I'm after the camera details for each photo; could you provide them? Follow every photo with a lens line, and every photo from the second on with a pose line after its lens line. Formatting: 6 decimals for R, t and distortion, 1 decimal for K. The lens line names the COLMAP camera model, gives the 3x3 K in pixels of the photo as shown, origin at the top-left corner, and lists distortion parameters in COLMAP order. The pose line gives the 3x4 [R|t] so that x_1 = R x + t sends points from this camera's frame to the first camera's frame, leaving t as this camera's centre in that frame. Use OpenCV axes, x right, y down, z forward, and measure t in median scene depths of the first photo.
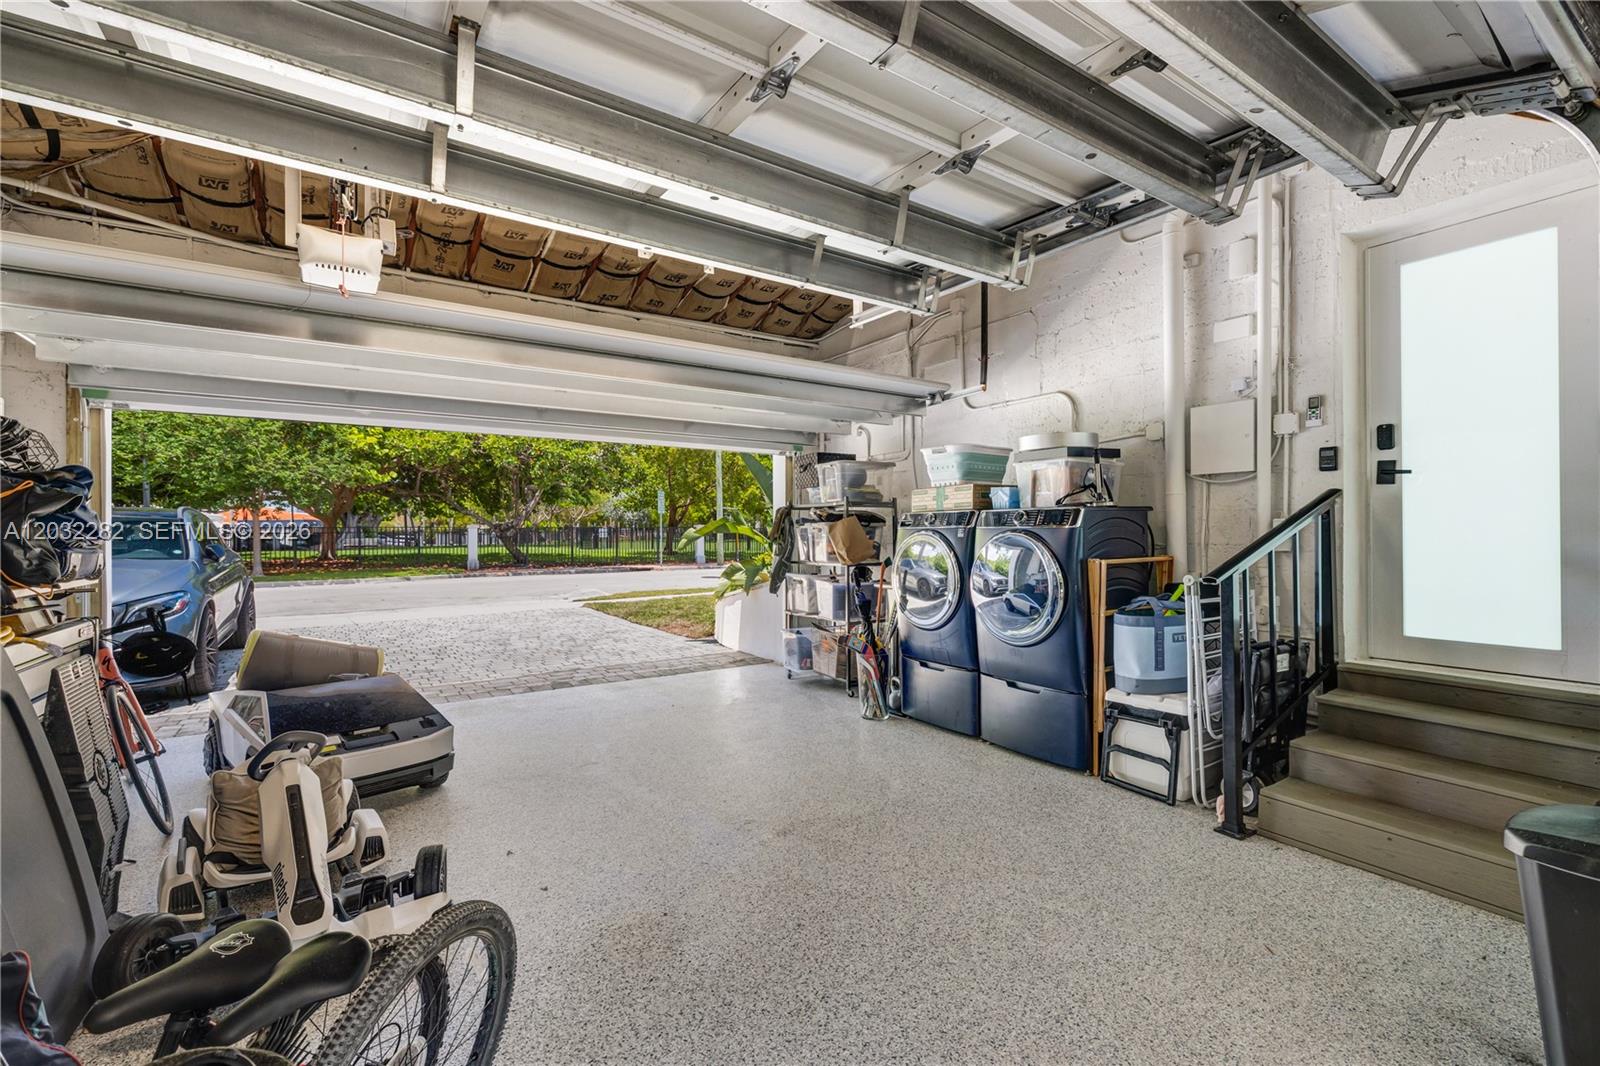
lens RADIAL K [[691.1, 0, 799.7], [0, 691.1, 515.1], [0, 0, 1]] dist [0.002101, 0.000452]
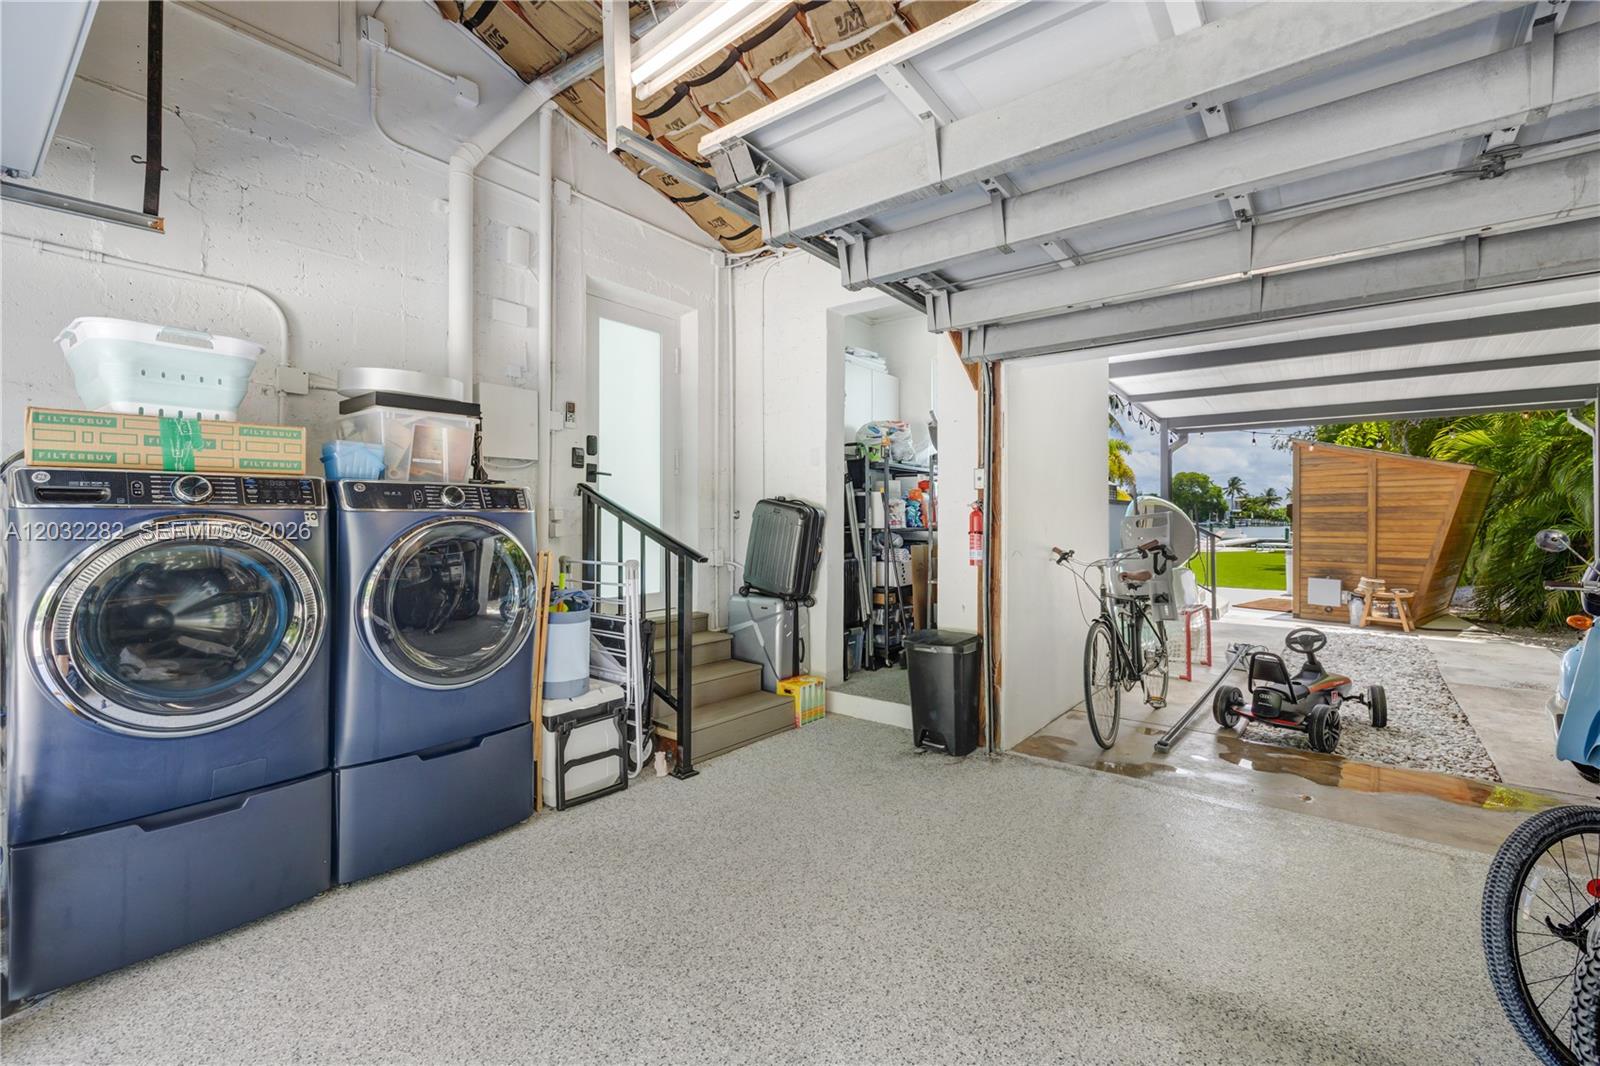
lens RADIAL K [[691.1, 0, 799.7], [0, 691.1, 515.1], [0, 0, 1]] dist [0.002101, 0.000452]
pose [[-0.308671, 0.007971, 0.951135, -0.494353], [-0.024626, 0.999563, -0.016369, 0.028070], [-0.950850, -0.028475, -0.308340, 1.051565]]
